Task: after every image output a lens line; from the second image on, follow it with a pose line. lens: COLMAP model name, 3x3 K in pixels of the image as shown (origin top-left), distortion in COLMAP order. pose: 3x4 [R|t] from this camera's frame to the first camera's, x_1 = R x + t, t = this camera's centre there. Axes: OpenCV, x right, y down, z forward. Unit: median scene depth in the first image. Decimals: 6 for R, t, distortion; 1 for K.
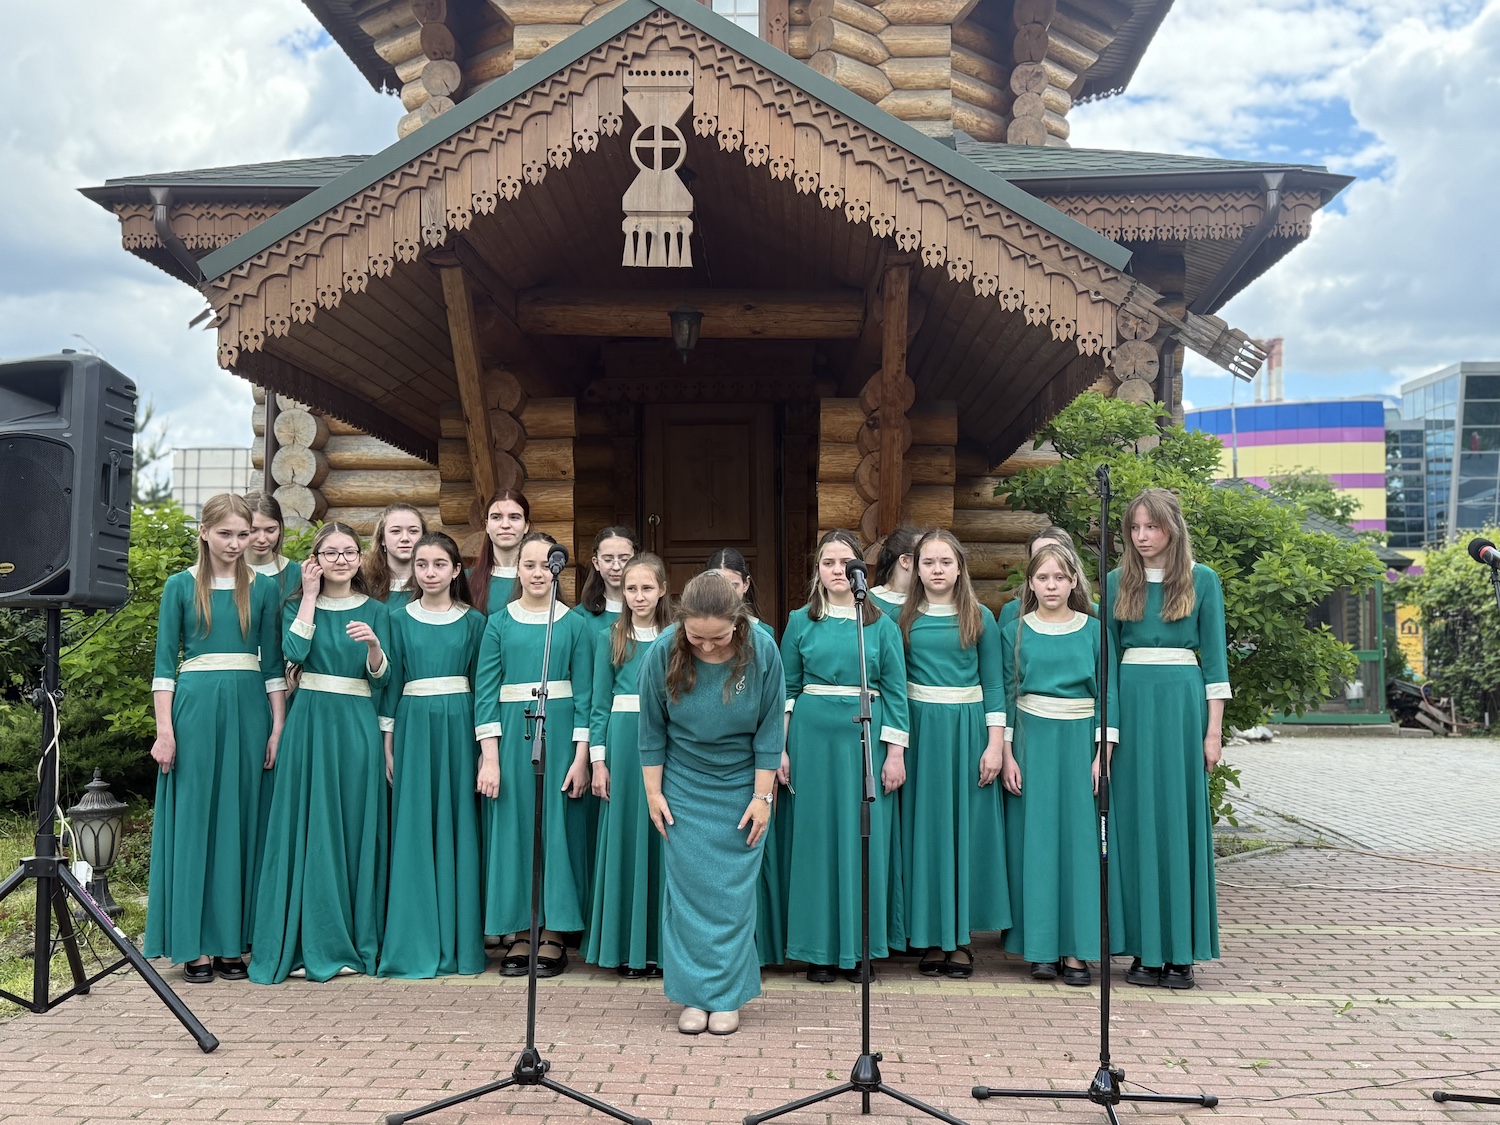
lens RADIAL K [[1661.5, 0, 707.0], [0, 1661.5, 563.1], [0, 0, 1]] dist [0.272188, -0.636495]
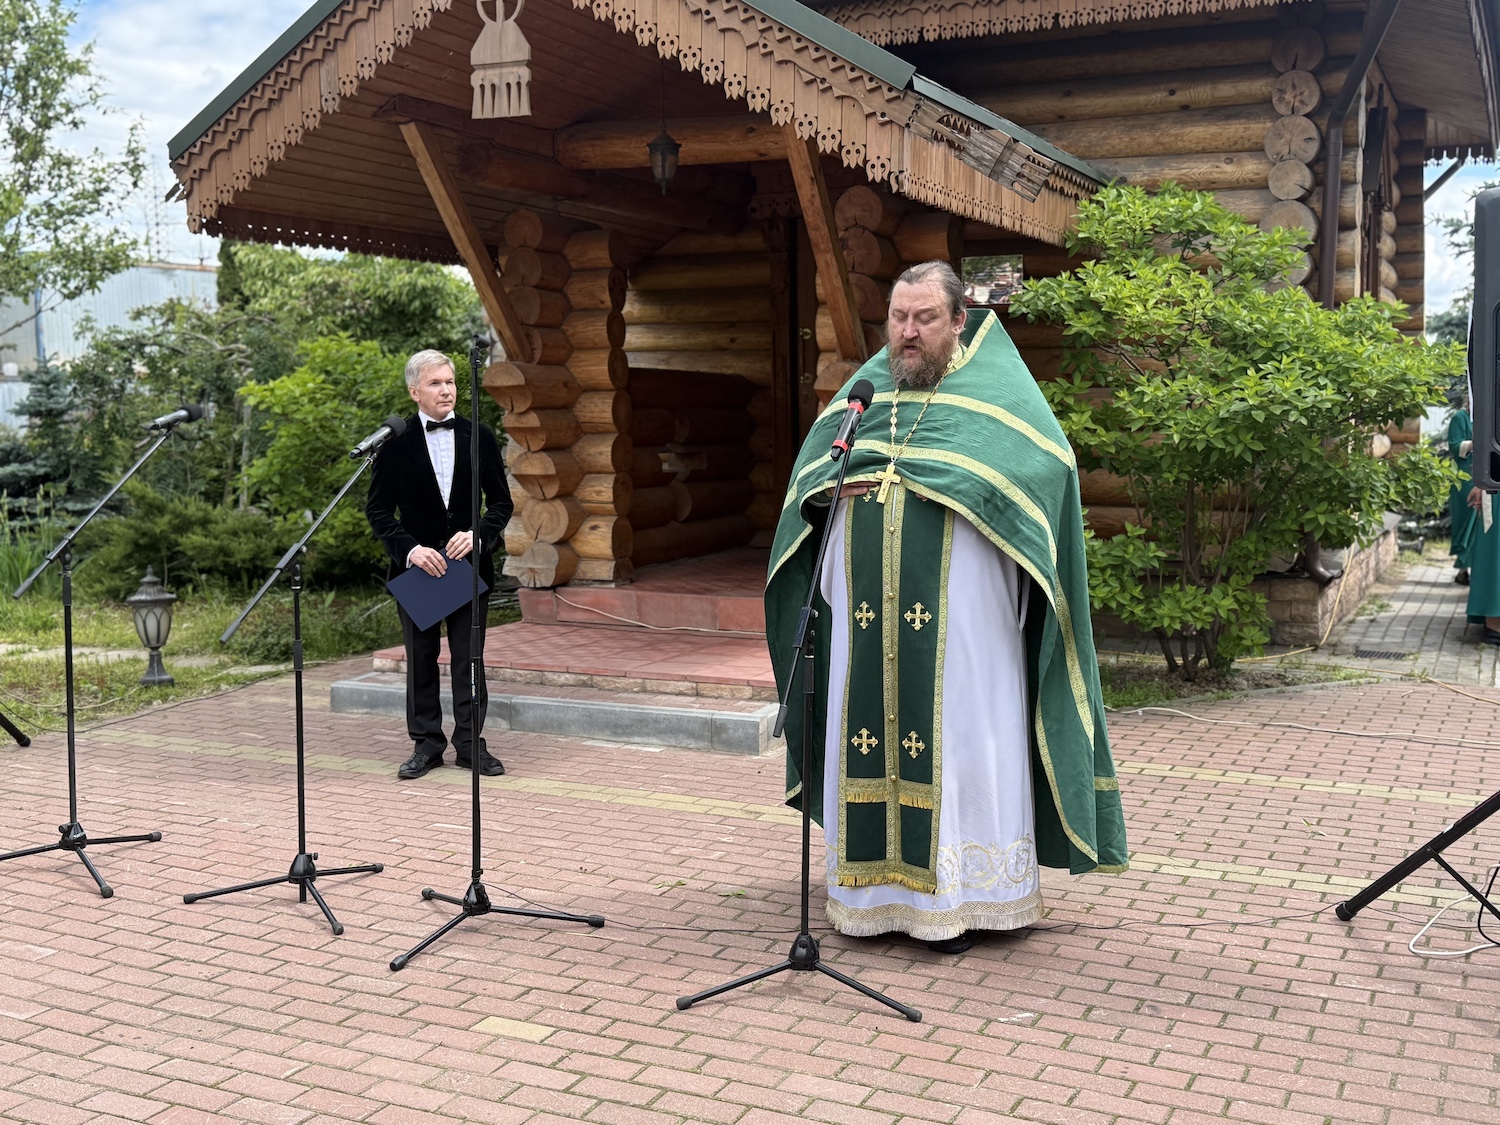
lens RADIAL K [[1636.7, 0, 750.0], [0, 1636.7, 562.5], [0, 0, 1]] dist [0.174080, -0.389656]
pose [[0.915751, 0.030531, -0.400584, 0.540528], [0.025194, 0.990781, 0.133109, -0.033572], [0.400955, -0.131987, 0.906540, 0.078040]]
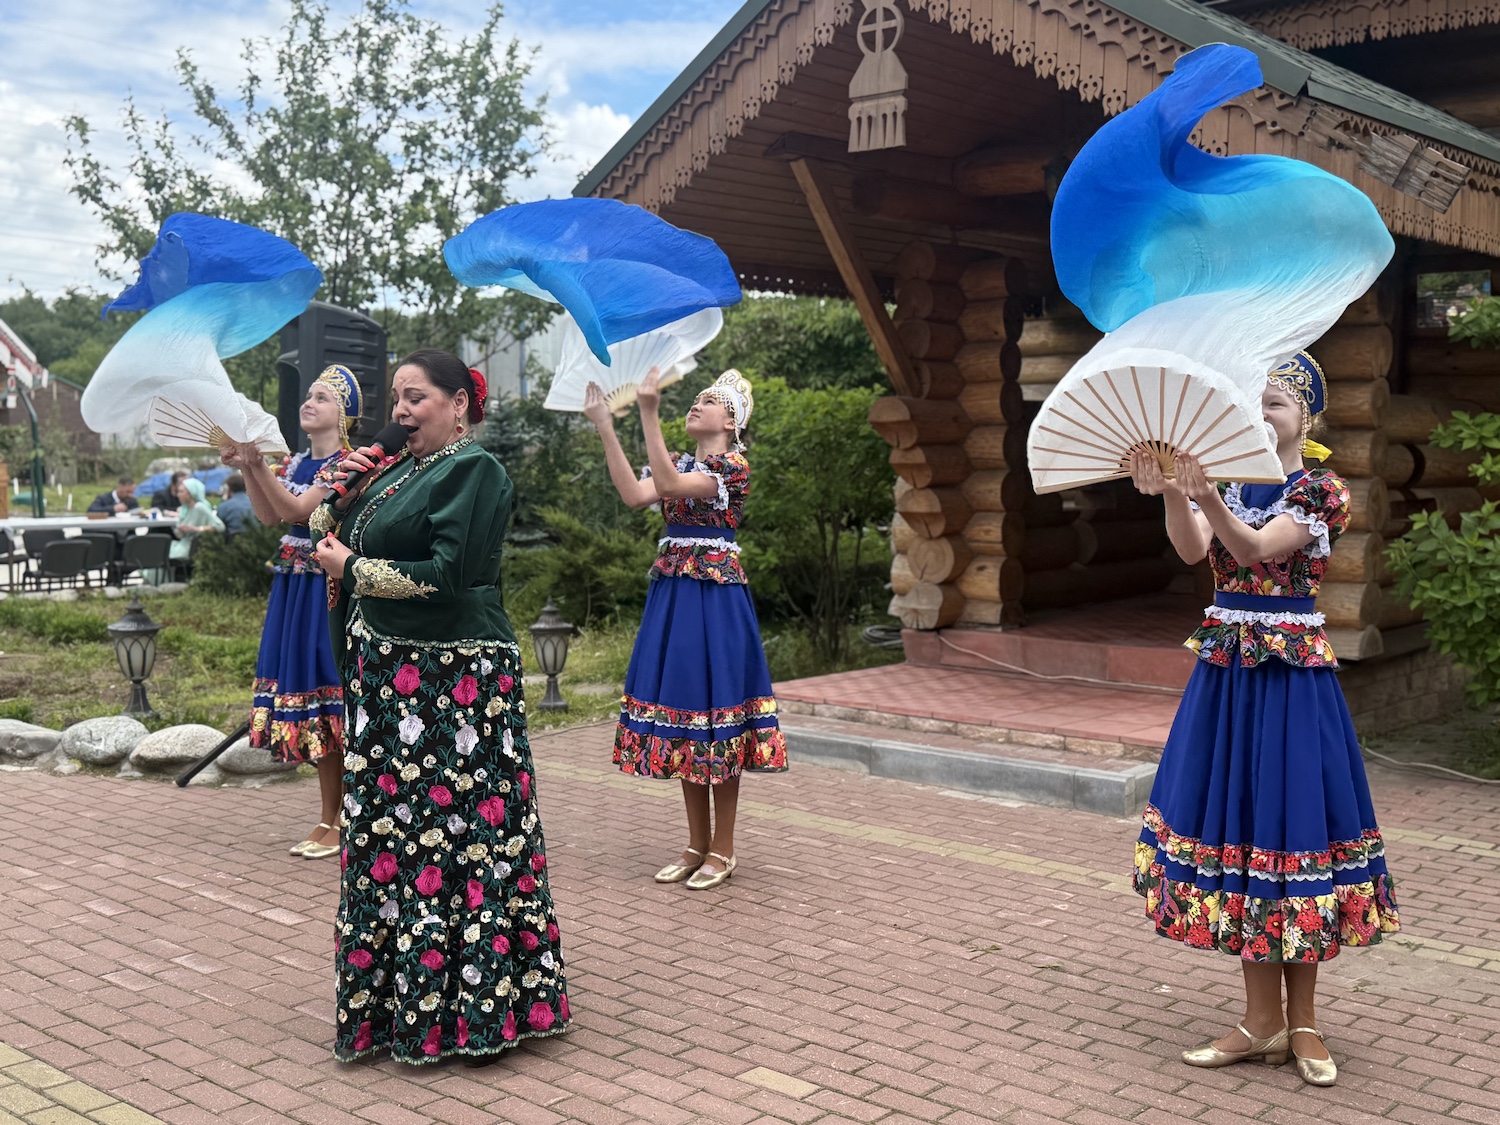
lens RADIAL K [[1699.6, 0, 750.0], [0, 1699.6, 562.5], [0, 0, 1]] dist [0.231367, -0.612326]
pose [[0.768158, 0.039904, -0.639016, 0.600020], [0.033438, 0.994194, 0.102278, -0.033645], [0.639387, -0.099933, 0.762364, 0.112151]]
